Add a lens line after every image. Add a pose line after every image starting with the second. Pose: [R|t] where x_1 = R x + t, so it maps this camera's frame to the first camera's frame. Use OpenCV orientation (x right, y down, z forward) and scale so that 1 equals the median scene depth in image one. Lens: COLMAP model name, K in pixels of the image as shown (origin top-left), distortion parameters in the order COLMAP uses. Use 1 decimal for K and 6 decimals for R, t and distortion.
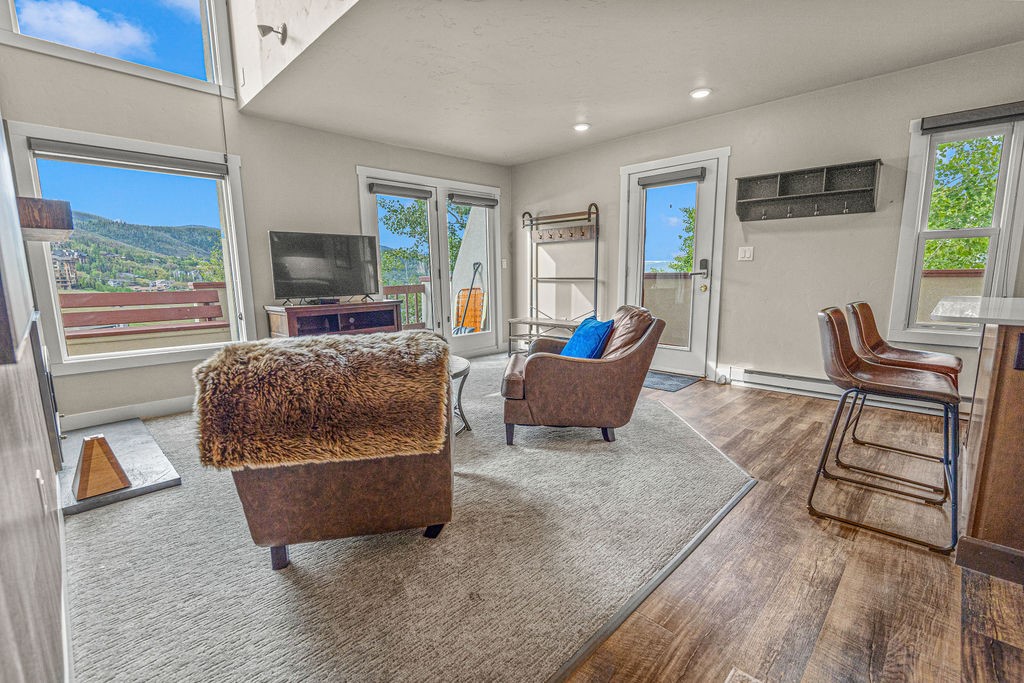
lens RADIAL K [[449.5, 0, 513.1], [0, 449.5, 343.2], [0, 0, 1]] dist [-0.008409, -0.000235]
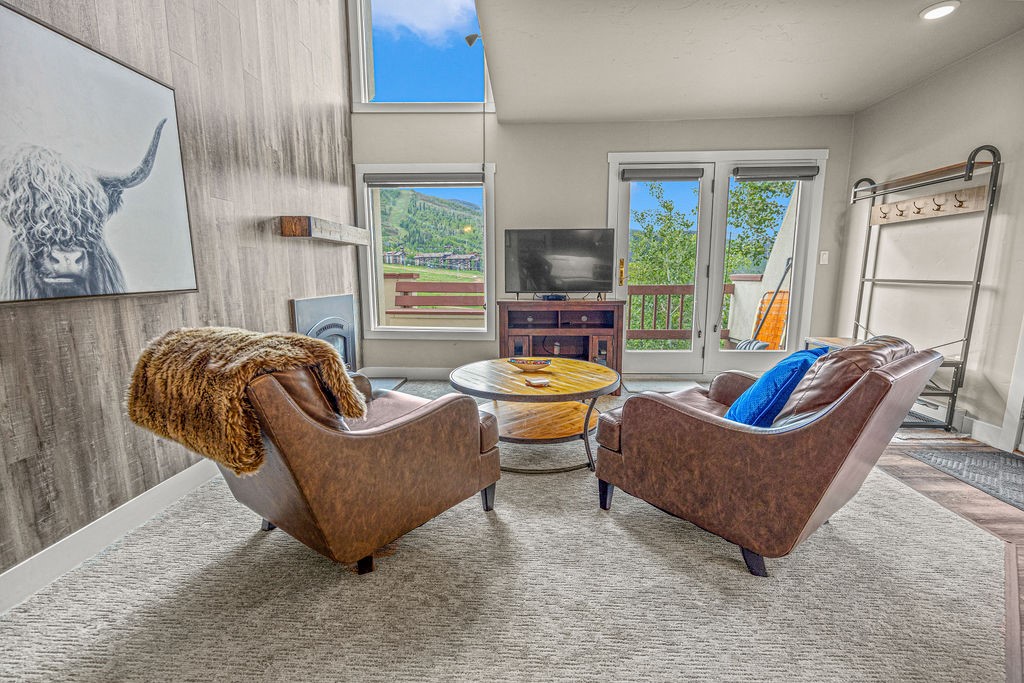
lens RADIAL K [[449.5, 0, 513.1], [0, 449.5, 343.2], [0, 0, 1]] dist [-0.008409, -0.000235]
pose [[0.670173, 0.127299, -0.731206, 0.309453], [-0.121858, 0.990684, 0.060787, -0.050310], [0.732133, 0.048365, 0.679443, 0.312195]]
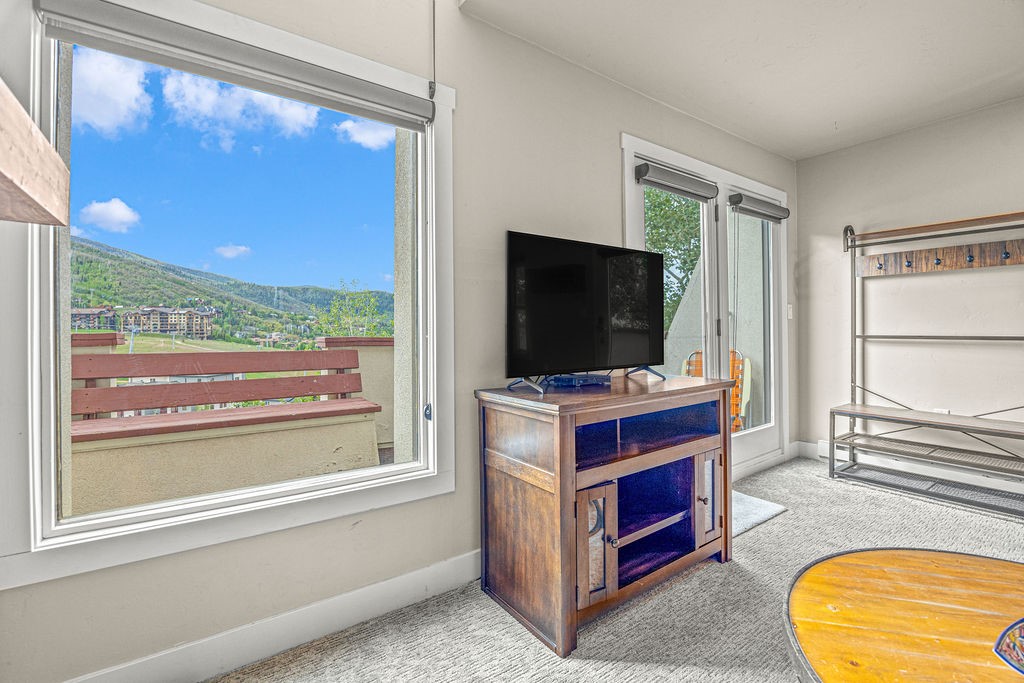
lens RADIAL K [[449.2, 0, 513.1], [0, 449.2, 327.1], [0, 0, 1]] dist [-0.017446, -0.000007]
pose [[0.984613, 0.006281, -0.174636, -0.483544], [-0.033856, 0.987275, -0.155376, -0.085680], [0.171437, 0.158898, 0.972297, 0.600245]]
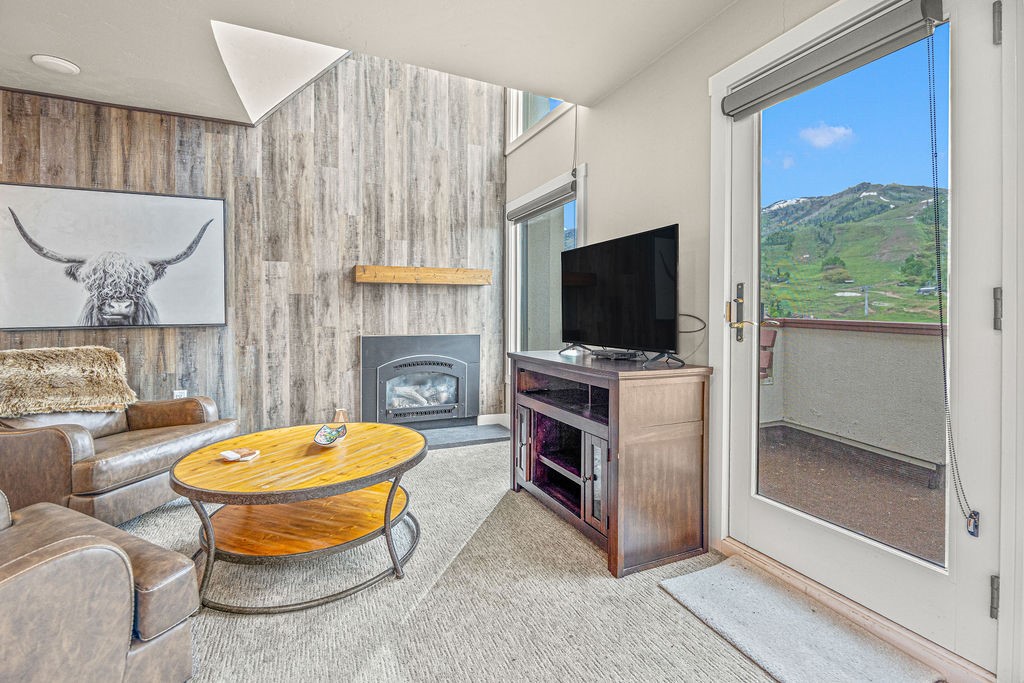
lens RADIAL K [[458.4, 0, 511.0], [0, 458.4, 317.0], [0, 0, 1]] dist [-0.012691, -0.000102]
pose [[-0.365625, 0.021508, -0.930514, 0.215019], [-0.138544, 0.987338, 0.077259, -0.201760], [0.920393, 0.157165, -0.358015, 1.284000]]
